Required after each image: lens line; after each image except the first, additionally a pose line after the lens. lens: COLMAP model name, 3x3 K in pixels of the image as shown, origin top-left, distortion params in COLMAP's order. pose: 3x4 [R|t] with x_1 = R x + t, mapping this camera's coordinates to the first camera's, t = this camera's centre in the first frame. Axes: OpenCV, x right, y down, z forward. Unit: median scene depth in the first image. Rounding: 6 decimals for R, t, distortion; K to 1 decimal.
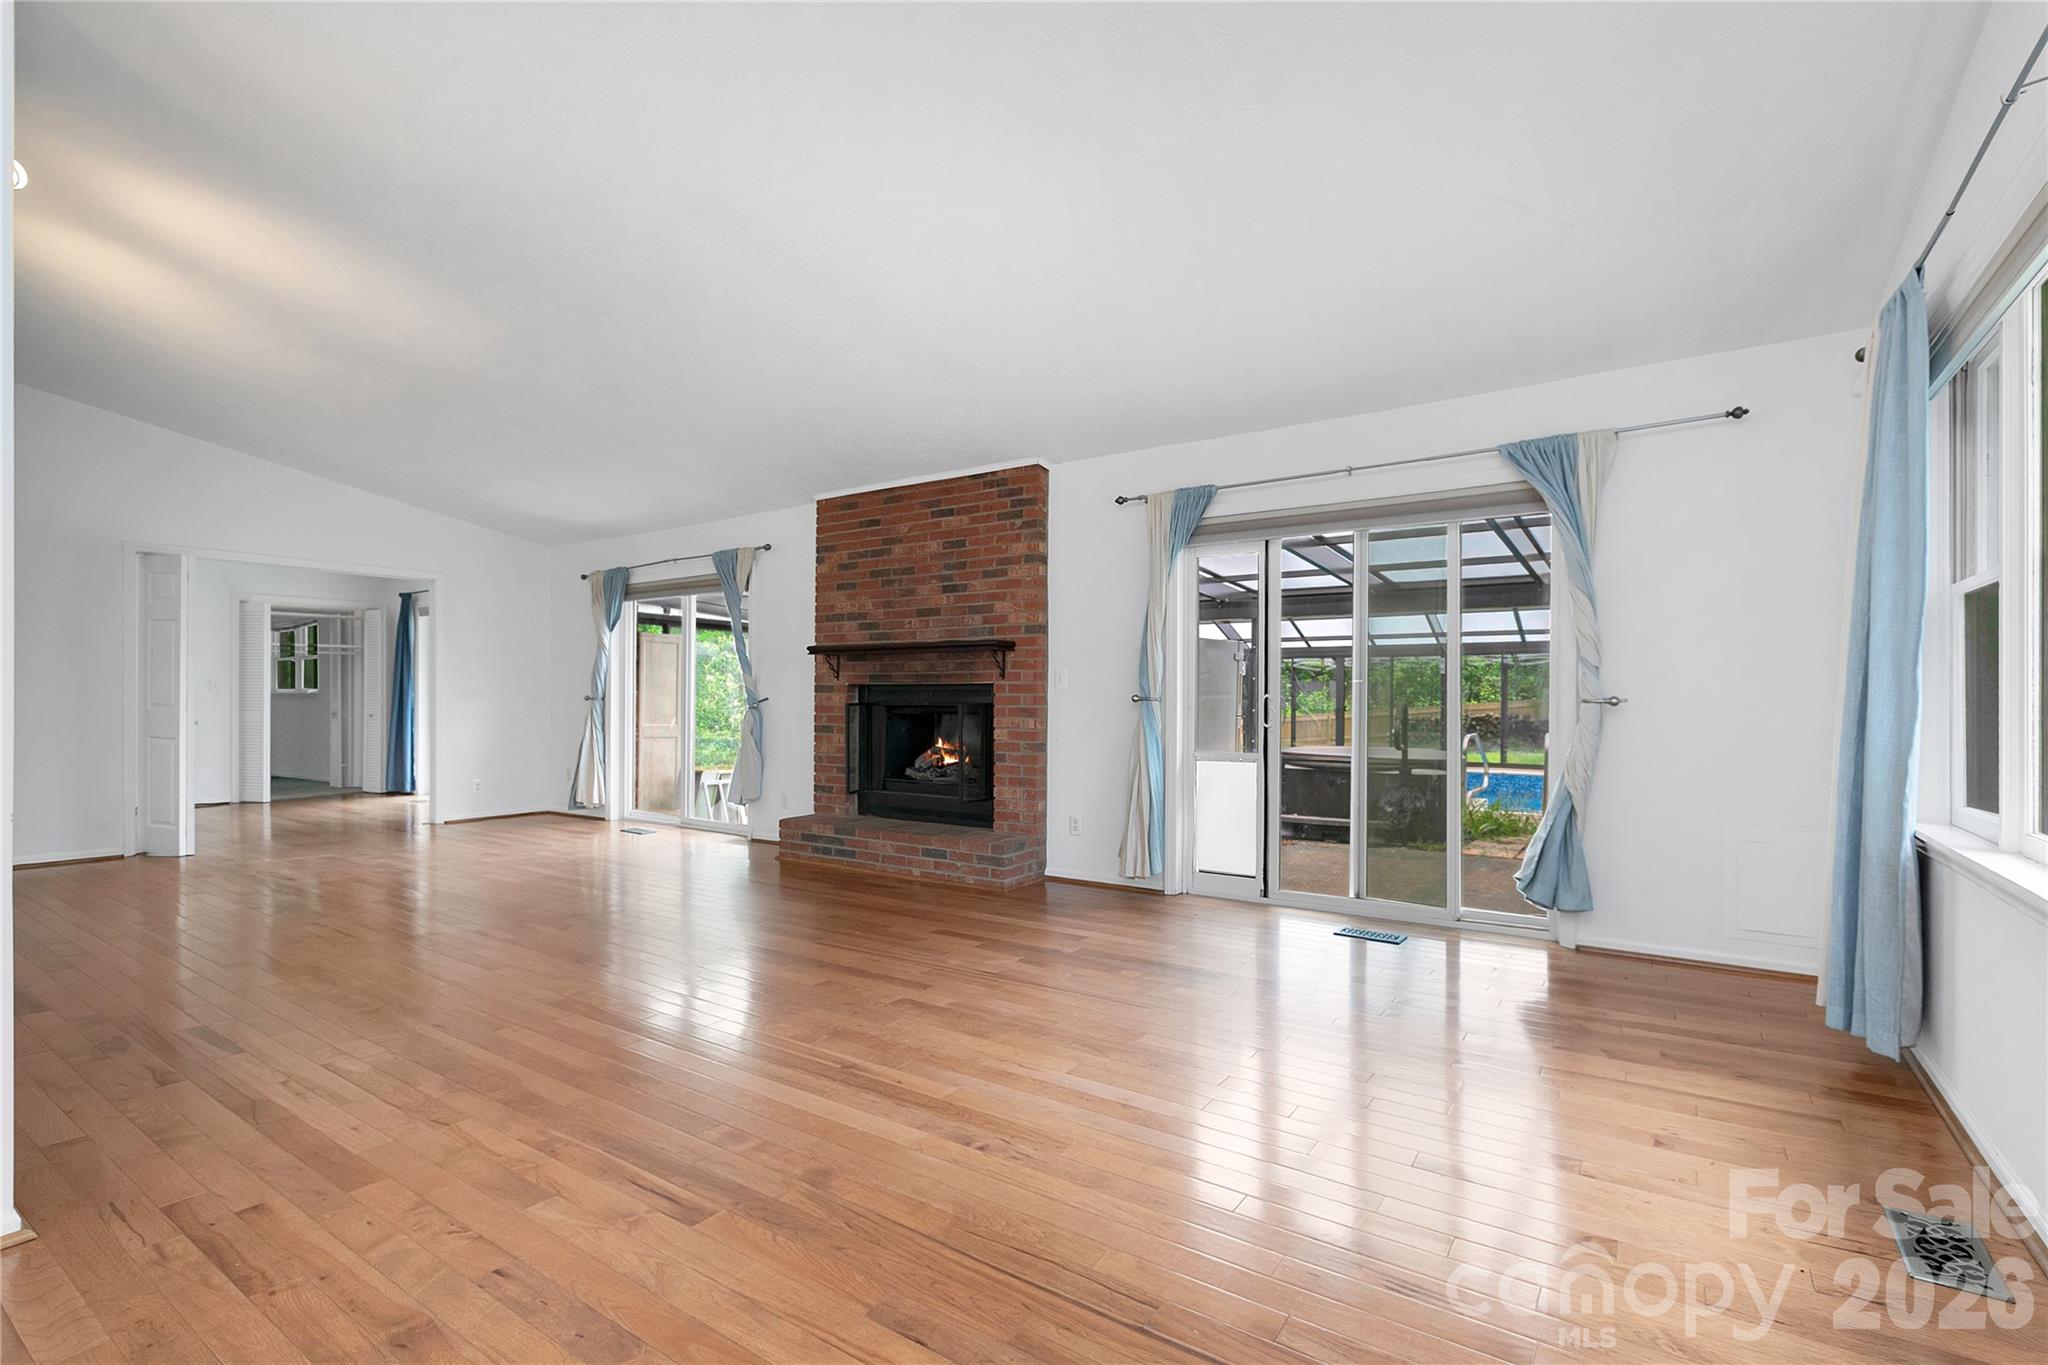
lens RADIAL K [[922.0, 0, 1031.5], [0, 922.0, 695.3], [0, 0, 1]] dist [0.003703, -0.000086]
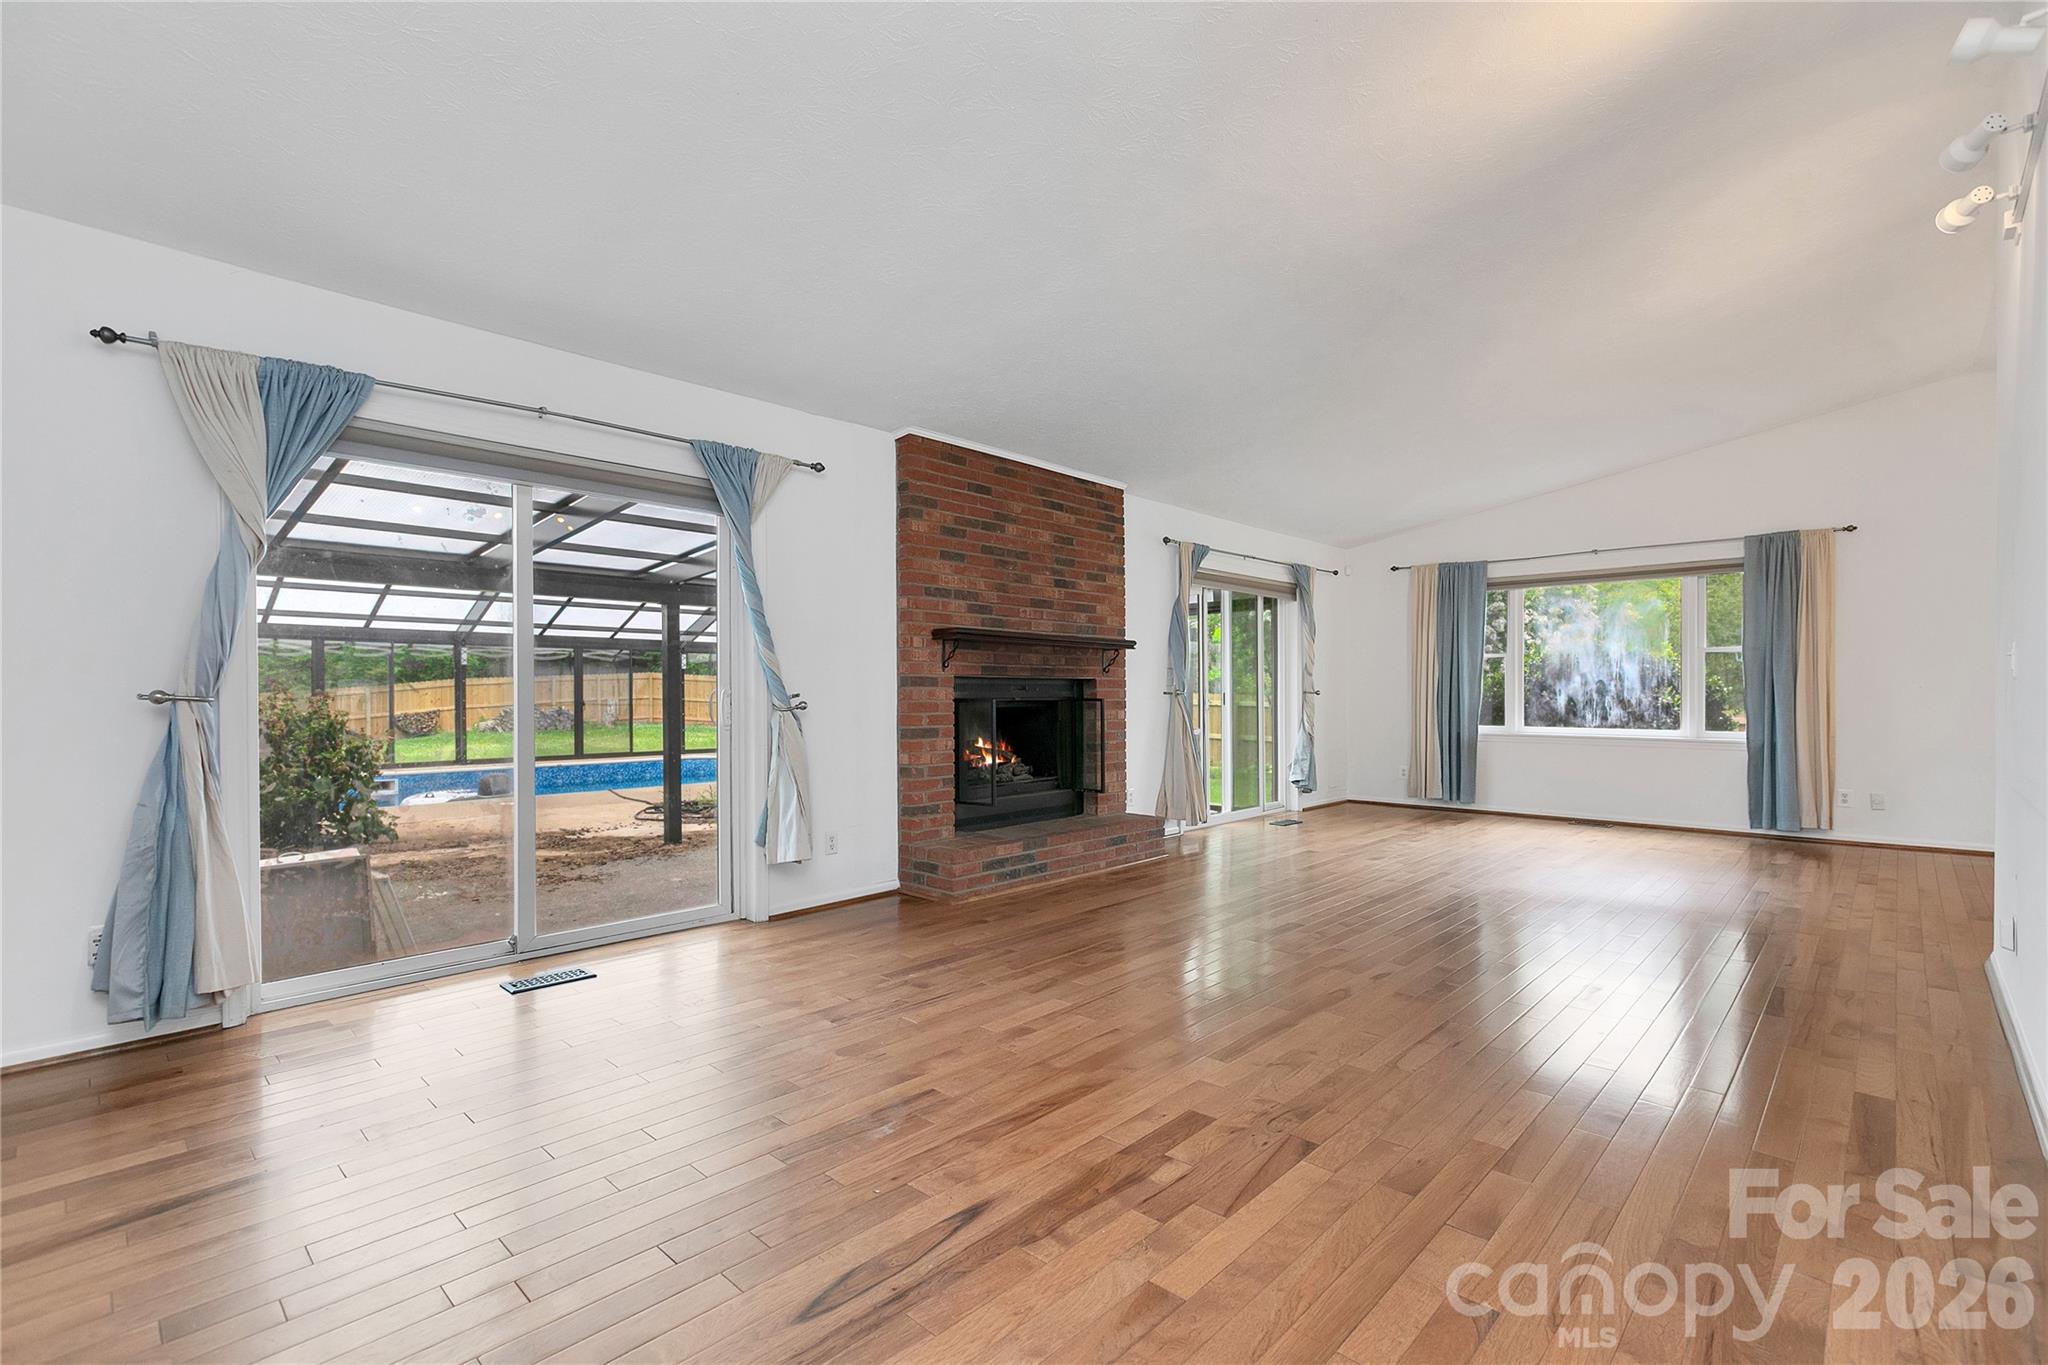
lens RADIAL K [[922.0, 0, 1015.6], [0, 922.0, 693.8], [0, 0, 1]] dist [0.003703, -0.000086]
pose [[0.167438, -0.005334, 0.985868, -1.087587], [-0.001747, 0.999982, 0.005707, -0.001398], [-0.985881, -0.002678, 0.167426, 0.882786]]
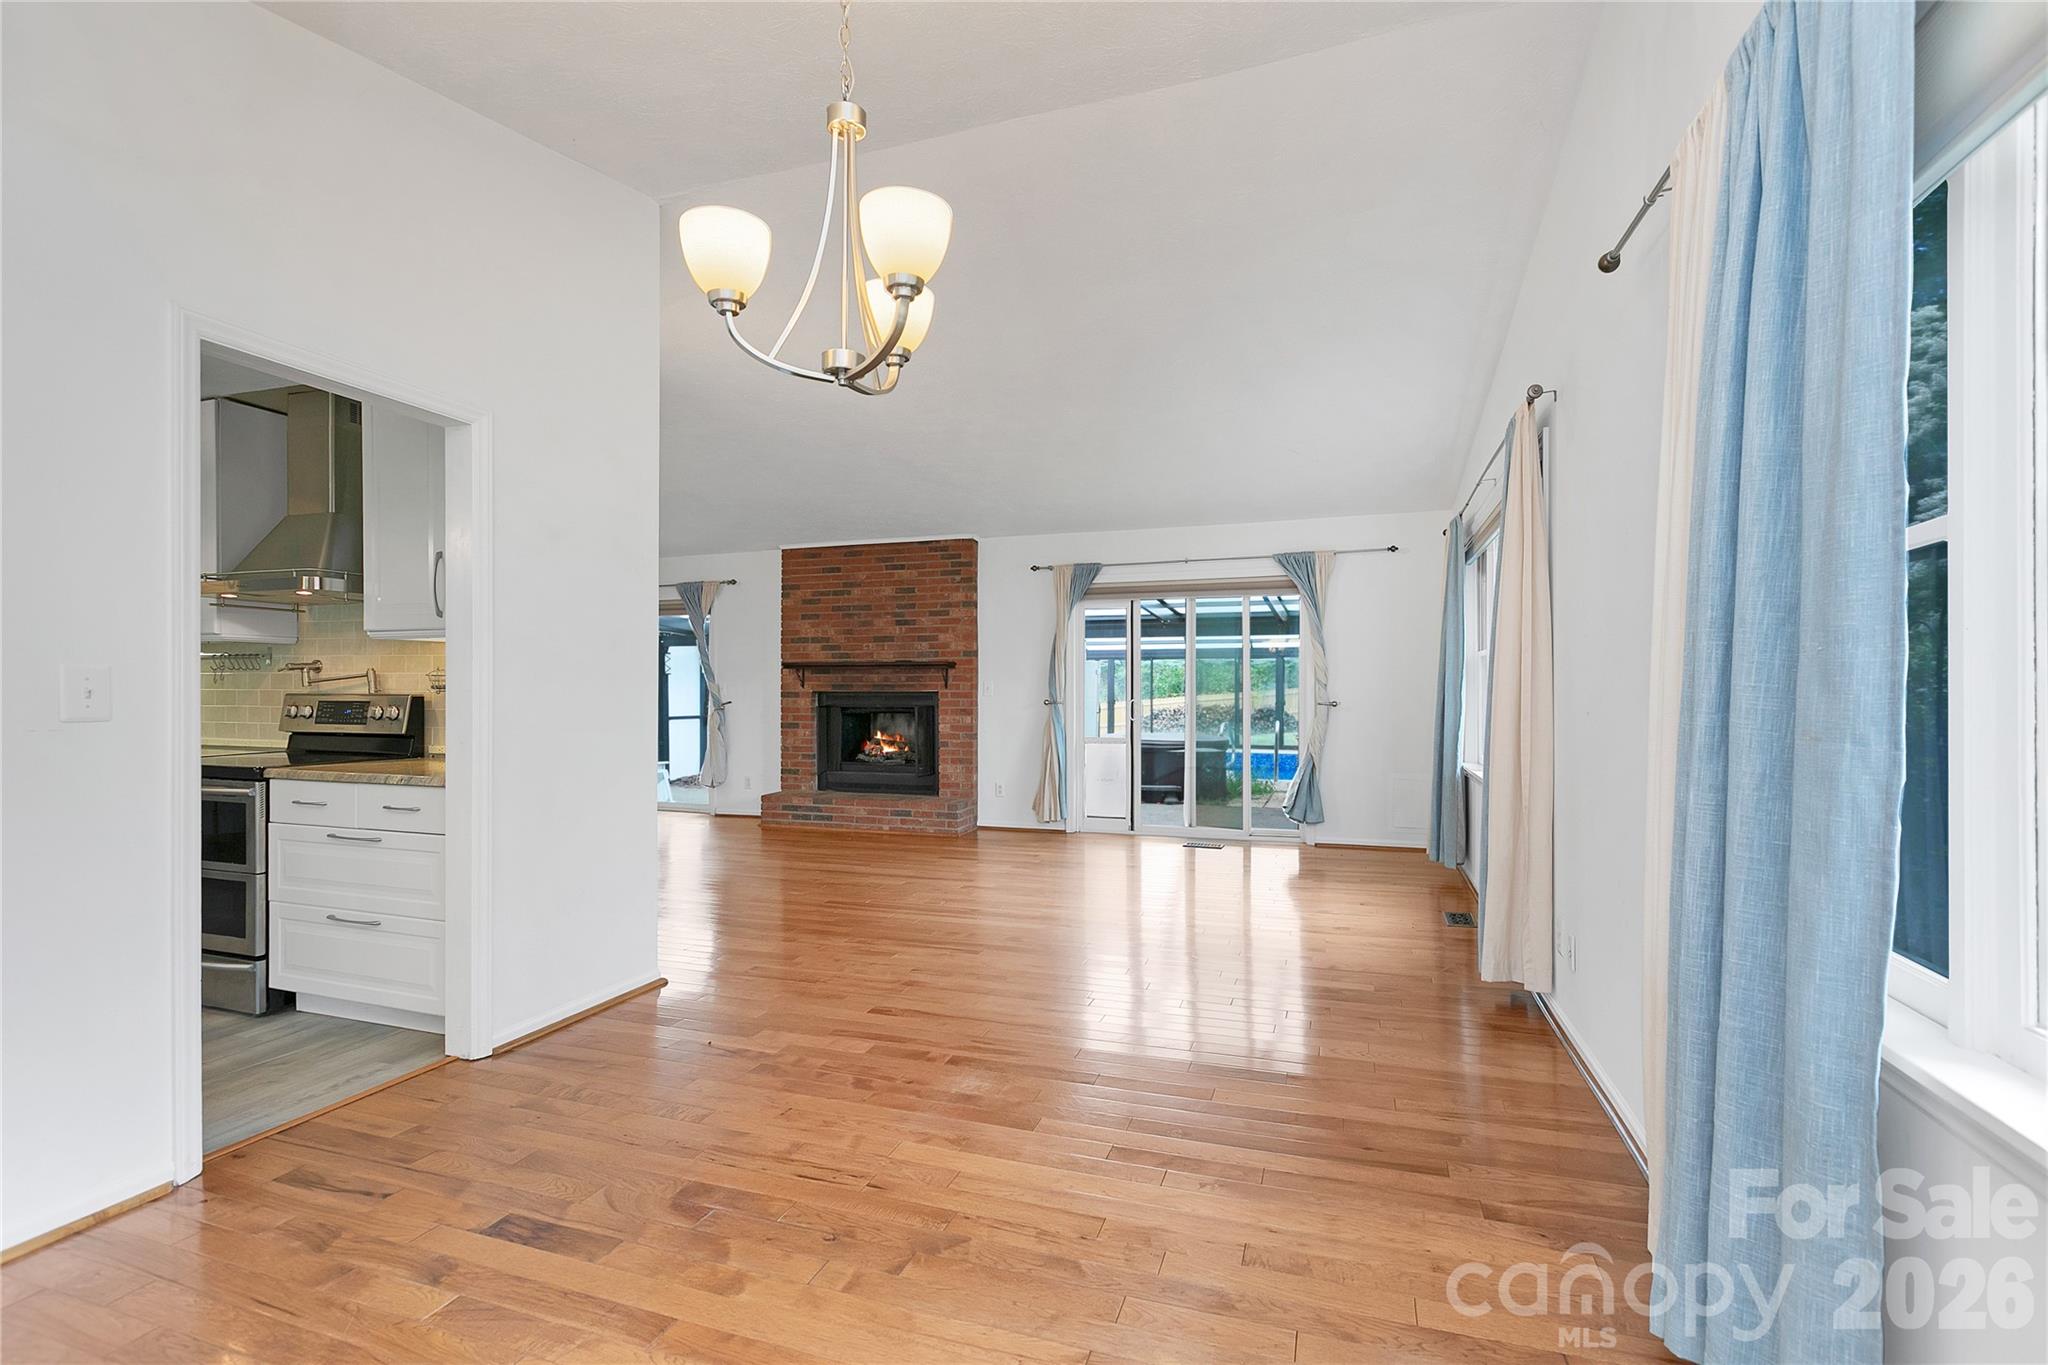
lens RADIAL K [[922.0, 0, 1011.2], [0, 922.0, 689.8], [0, 0, 1]] dist [0.003703, -0.000086]
pose [[0.968105, -0.004261, 0.250508, -0.276614], [0.003516, 0.999988, 0.003423, -0.019172], [-0.250520, -0.002433, 0.968108, -0.375022]]
